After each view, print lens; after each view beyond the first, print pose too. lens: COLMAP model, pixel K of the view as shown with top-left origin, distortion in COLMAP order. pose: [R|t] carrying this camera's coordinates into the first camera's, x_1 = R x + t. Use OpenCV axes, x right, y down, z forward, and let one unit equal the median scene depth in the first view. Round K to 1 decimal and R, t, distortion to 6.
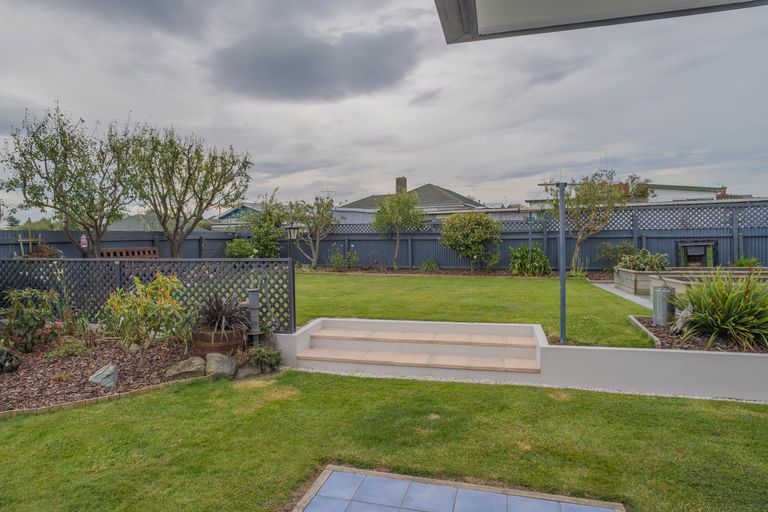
lens RADIAL K [[437.9, 0, 385.2], [0, 437.9, 252.3], [0, 0, 1]] dist [-0.040633, 0.000649]
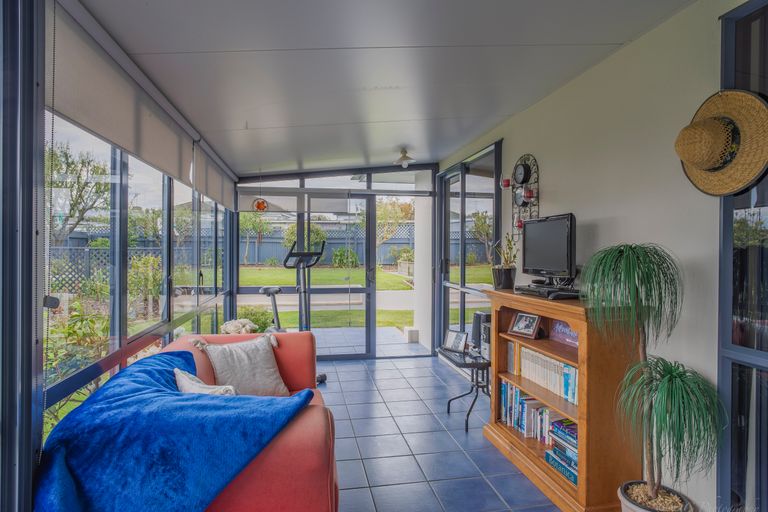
lens RADIAL K [[437.9, 0, 384.1], [0, 437.9, 251.6], [0, 0, 1]] dist [-0.040633, 0.000649]
pose [[0.904098, 0.011277, 0.427176, -0.177577], [-0.002673, 0.999781, -0.020735, 0.028790], [-0.427317, 0.017605, 0.903930, -0.376985]]
